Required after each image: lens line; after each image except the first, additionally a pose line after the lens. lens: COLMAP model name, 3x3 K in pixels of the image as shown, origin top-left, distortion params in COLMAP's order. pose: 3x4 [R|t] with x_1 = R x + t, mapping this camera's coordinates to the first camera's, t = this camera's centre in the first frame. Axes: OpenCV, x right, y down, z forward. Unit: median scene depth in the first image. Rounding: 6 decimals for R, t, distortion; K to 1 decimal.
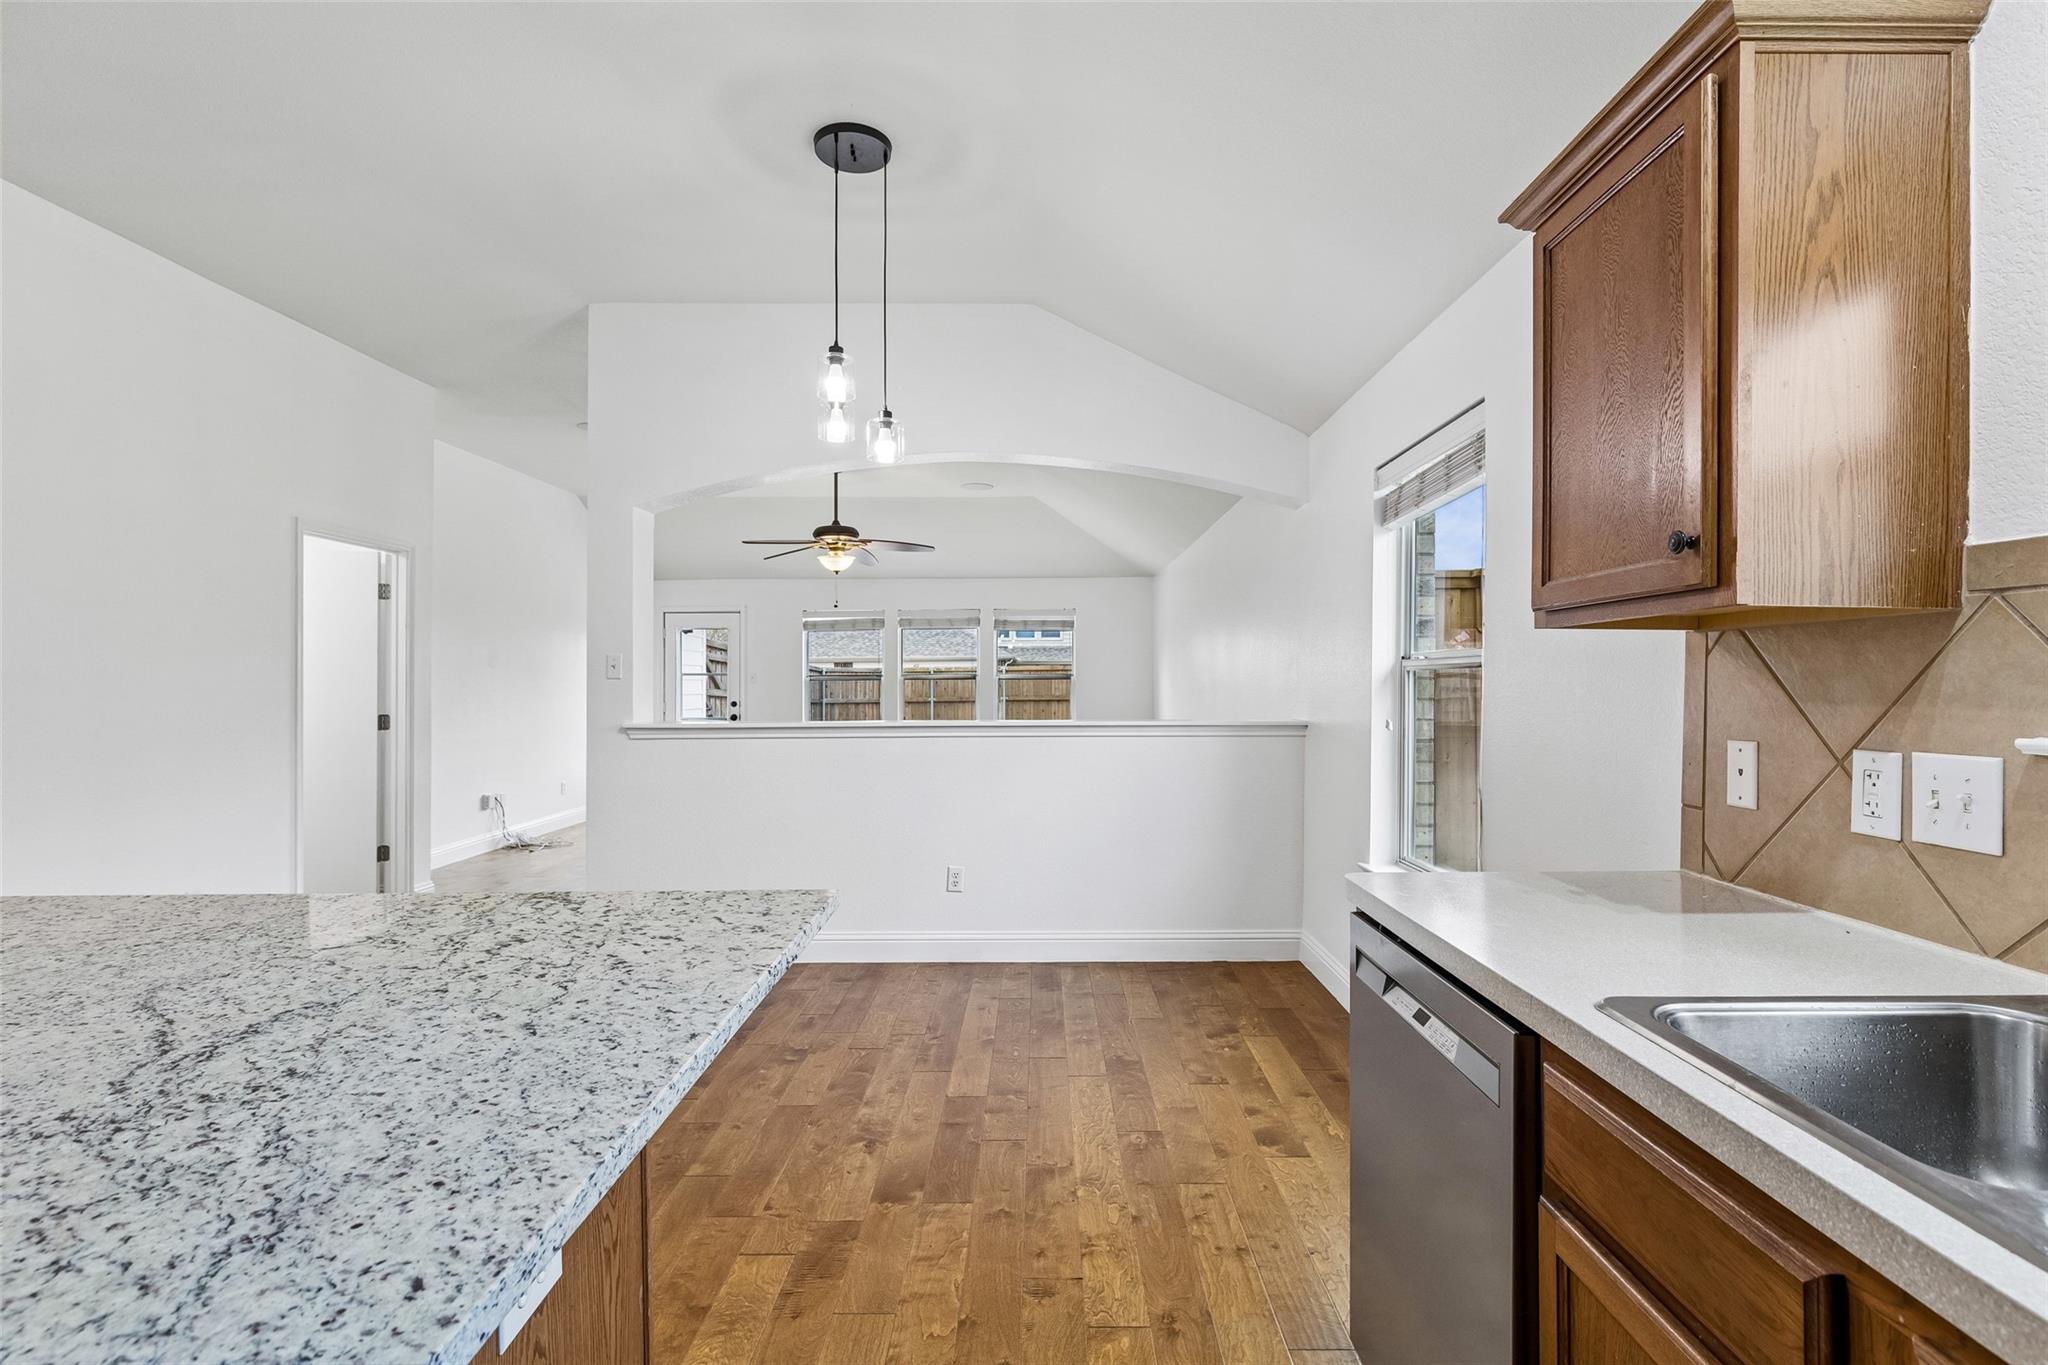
lens RADIAL K [[952.6, 0, 1036.7], [0, 952.6, 680.3], [0, 0, 1]] dist [-0.002065, 0.000129]
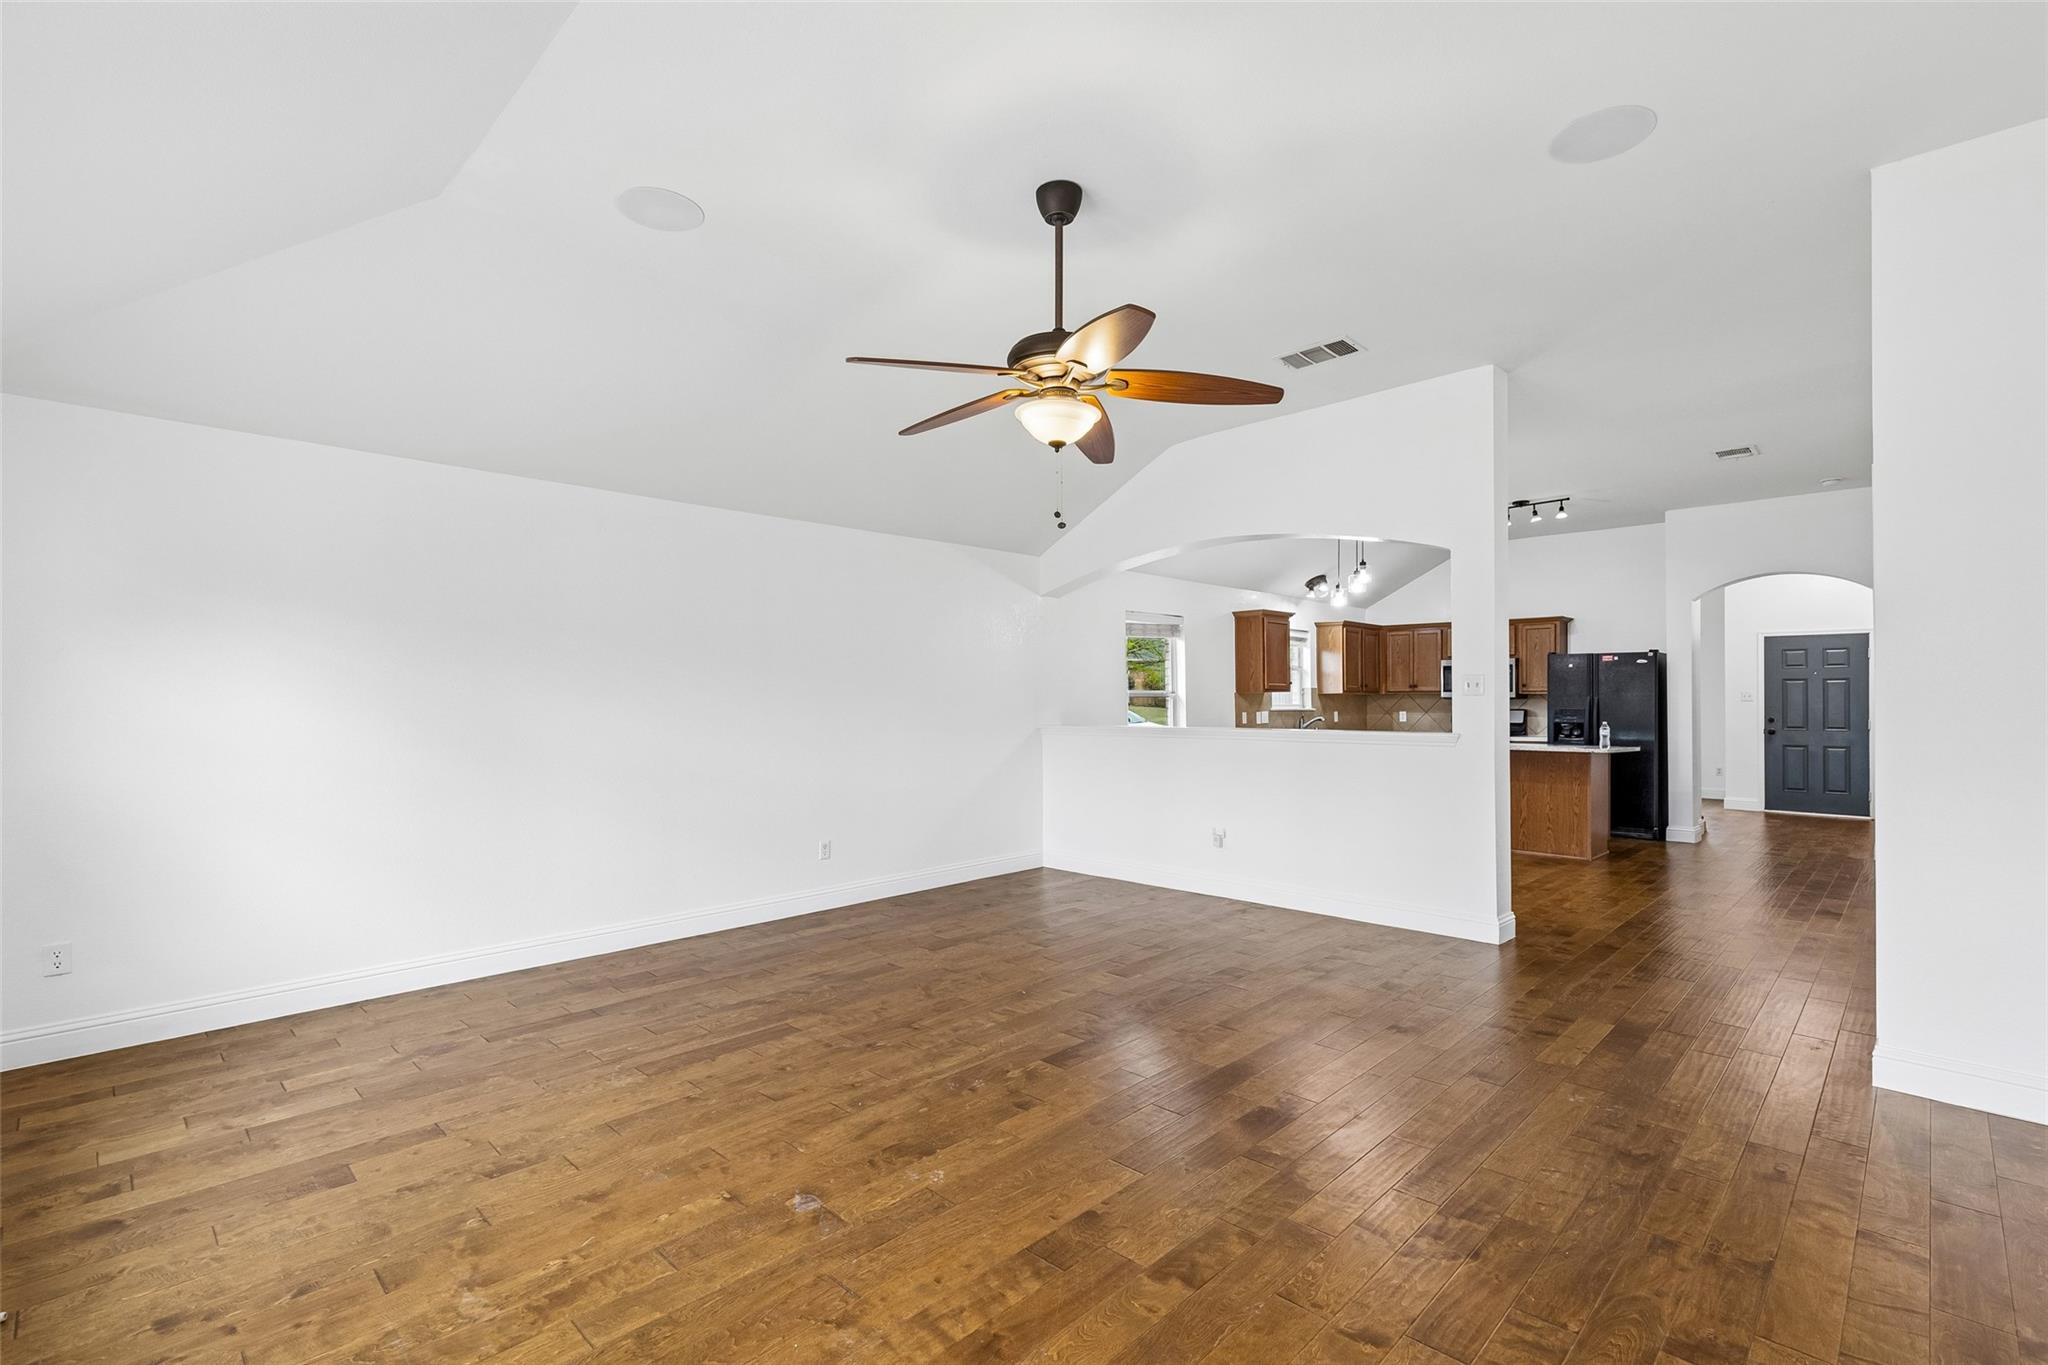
lens RADIAL K [[925.8, 0, 1036.2], [0, 925.8, 692.1], [0, 0, 1]] dist [0.011404, -0.001945]
pose [[-0.723781, 0.017282, 0.689813, -2.225072], [0.007529, 0.999825, -0.017150, 0.026864], [-0.689988, -0.007219, -0.723784, 5.924961]]
